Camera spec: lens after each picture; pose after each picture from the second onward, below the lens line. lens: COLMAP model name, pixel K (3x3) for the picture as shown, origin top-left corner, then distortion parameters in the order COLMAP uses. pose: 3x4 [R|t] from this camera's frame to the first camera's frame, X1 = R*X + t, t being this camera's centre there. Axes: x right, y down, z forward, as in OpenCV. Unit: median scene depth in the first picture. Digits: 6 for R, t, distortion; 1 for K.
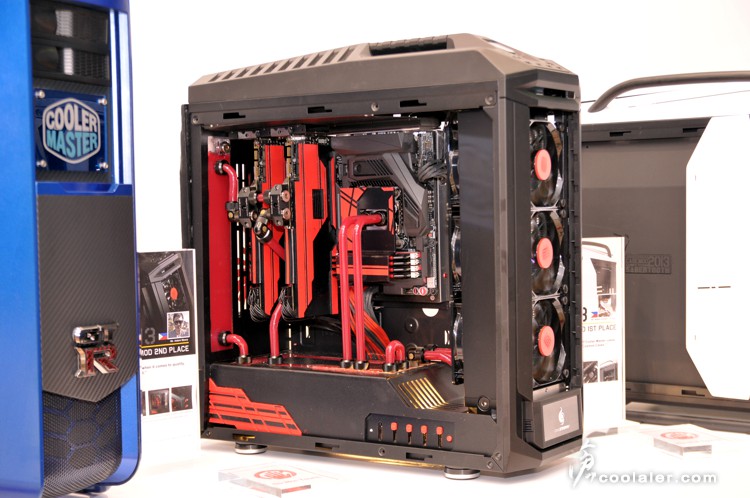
lens RADIAL K [[1287.7, 0, 376.1], [0, 1287.7, 273.0], [0, 0, 1]] dist [0.040382, -0.042158]
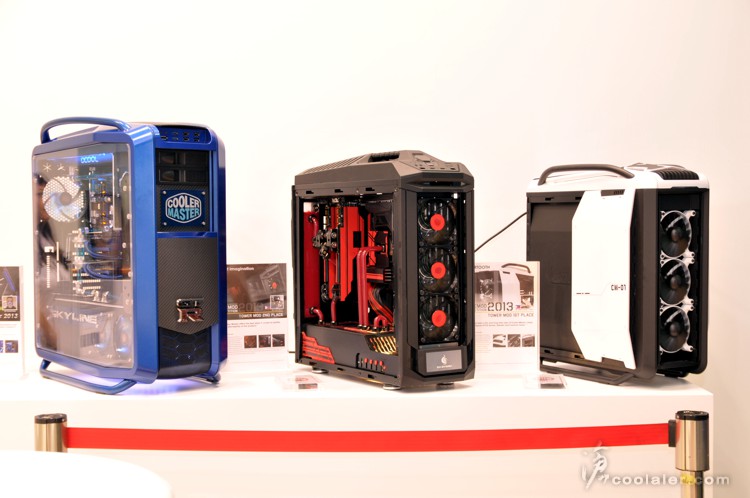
lens RADIAL K [[1098.7, 0, 375.0], [0, 1098.7, 249.0], [0, 0, 1]] dist [0.014782, 0.013672]
pose [[0.917037, 0.021606, -0.398216, 0.613044], [-0.029054, 0.999497, -0.012678, -0.021352], [0.397742, 0.023196, 0.917204, -0.430531]]
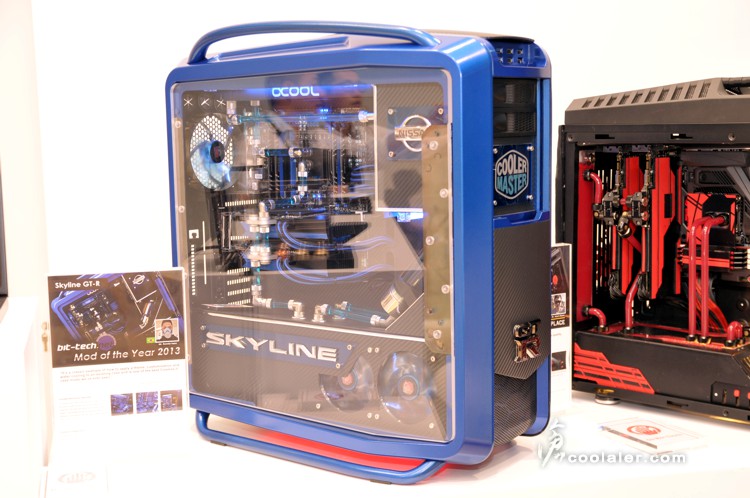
lens RADIAL K [[1159.9, 0, 374.2], [0, 1159.9, 268.9], [0, 0, 1]] dist [0.017466, 0.059865]
pose [[0.983450, 0.023109, -0.179697, -0.123339], [-0.007523, 0.996186, 0.086936, -0.089997], [0.181021, -0.084145, 0.979873, -0.146418]]
